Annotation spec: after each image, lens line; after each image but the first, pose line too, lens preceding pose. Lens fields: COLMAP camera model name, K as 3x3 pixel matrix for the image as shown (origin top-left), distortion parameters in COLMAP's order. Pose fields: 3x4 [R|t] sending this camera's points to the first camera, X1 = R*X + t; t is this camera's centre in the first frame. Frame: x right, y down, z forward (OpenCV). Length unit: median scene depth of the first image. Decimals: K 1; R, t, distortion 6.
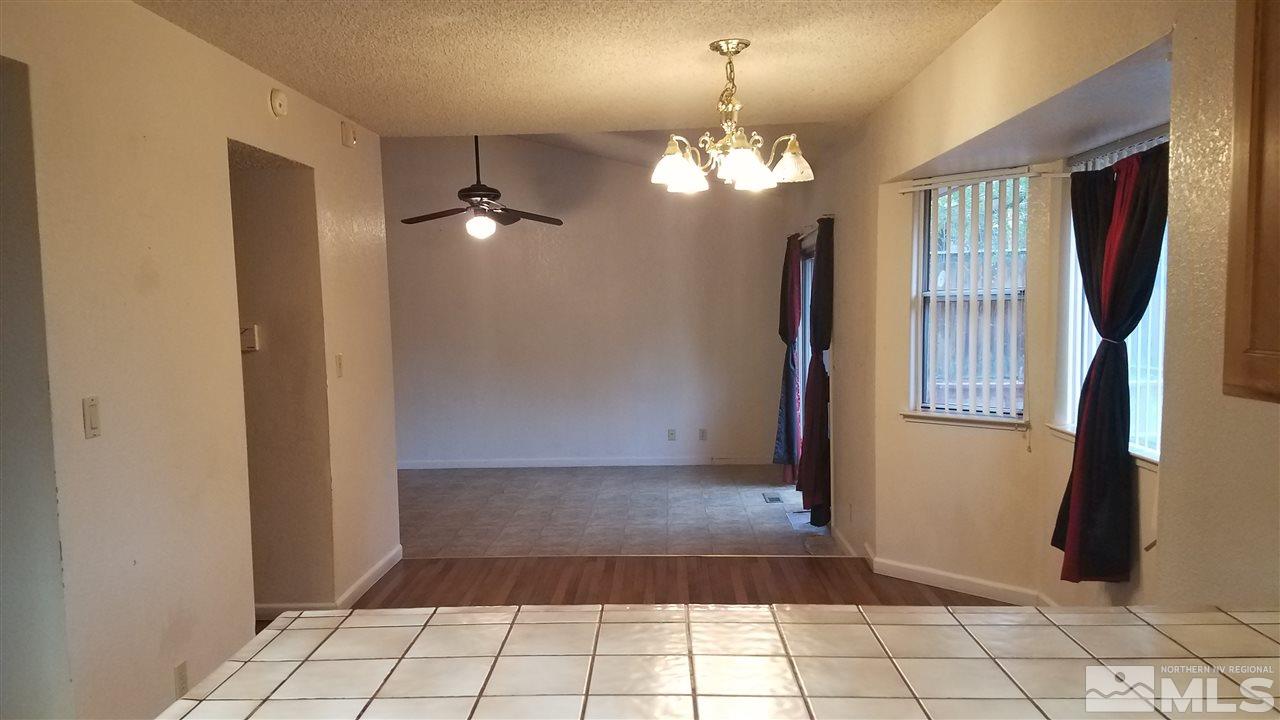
lens RADIAL K [[968.8, 0, 593.7], [0, 968.8, 365.0], [0, 0, 1]] dist [0.047977, -0.033538]
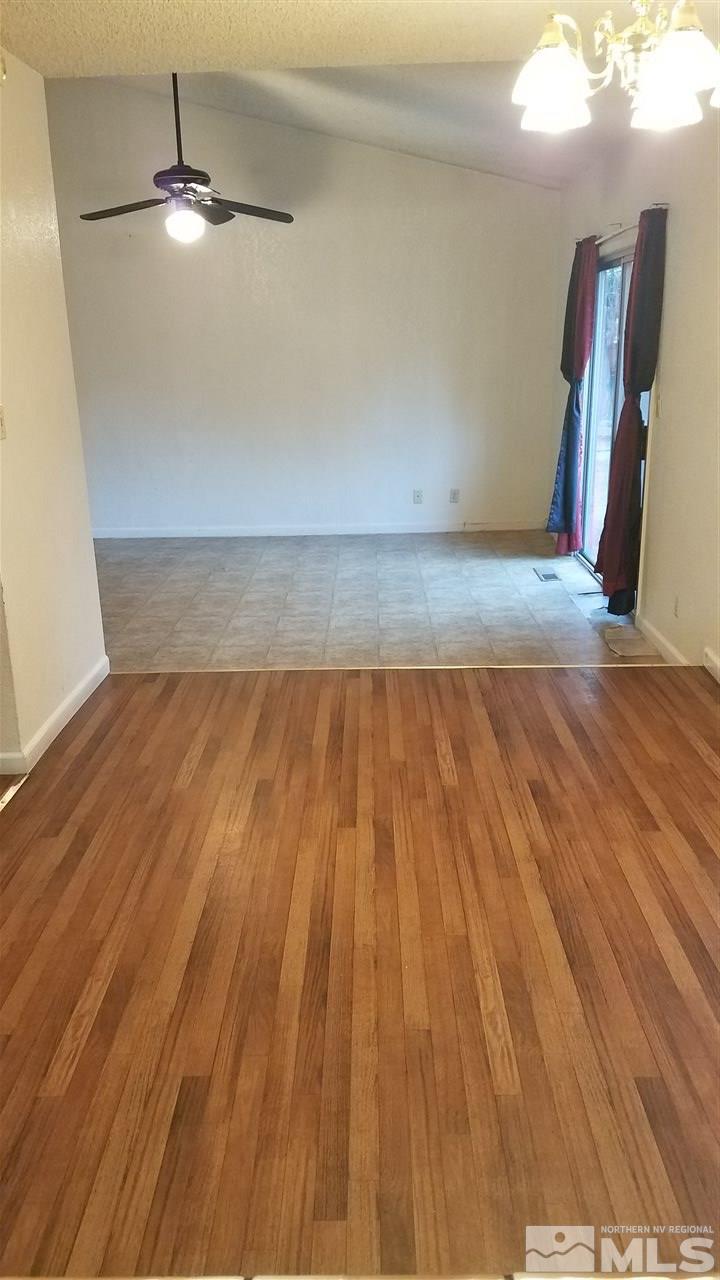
lens RADIAL K [[968.8, 0, 320.2], [0, 968.8, 644.4], [0, 0, 1]] dist [0.047977, -0.033538]
pose [[0.999590, -0.016414, 0.023441, -0.037590], [0.010398, 0.971490, 0.236851, -0.006578], [-0.026660, -0.236511, 0.971263, 0.200025]]
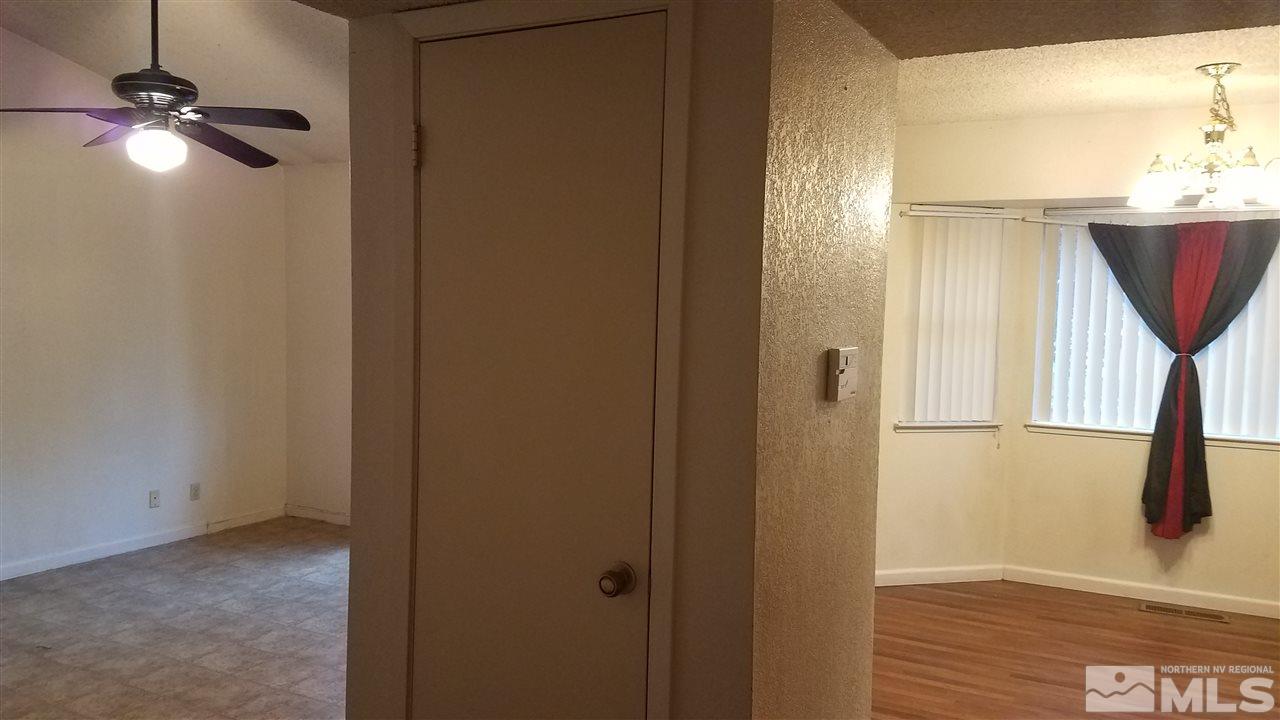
lens RADIAL K [[966.9, 0, 633.5], [0, 966.9, 353.9], [0, 0, 1]] dist [0.048988, -0.067602]
pose [[0.420040, -0.014006, 0.907397, -0.540085], [0.027188, 0.999626, 0.002844, -0.027832], [-0.907098, 0.023475, 0.420264, 0.593107]]
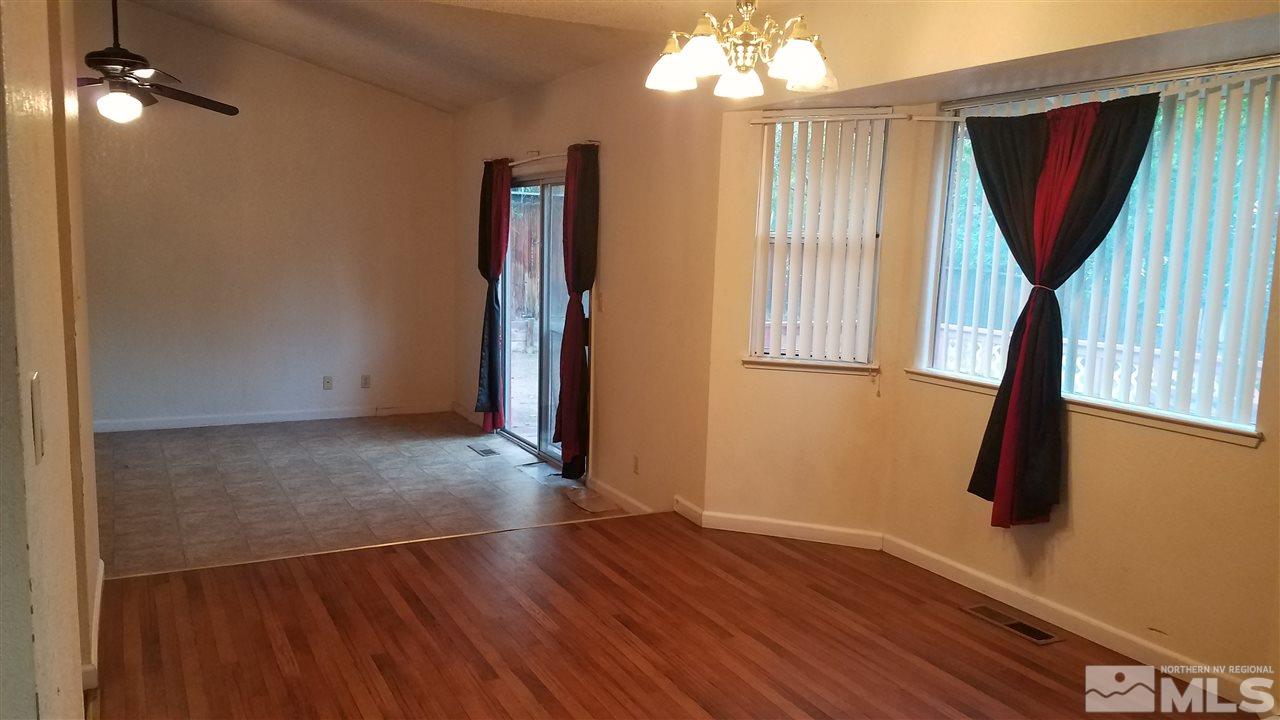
lens RADIAL K [[966.9, 0, 639.4], [0, 966.9, 364.7], [0, 0, 1]] dist [0.048988, -0.067602]
pose [[0.848816, -0.023202, 0.528179, -0.193332], [-0.012461, 0.997881, 0.063861, -0.003131], [-0.528541, -0.060788, 0.846728, 0.185302]]
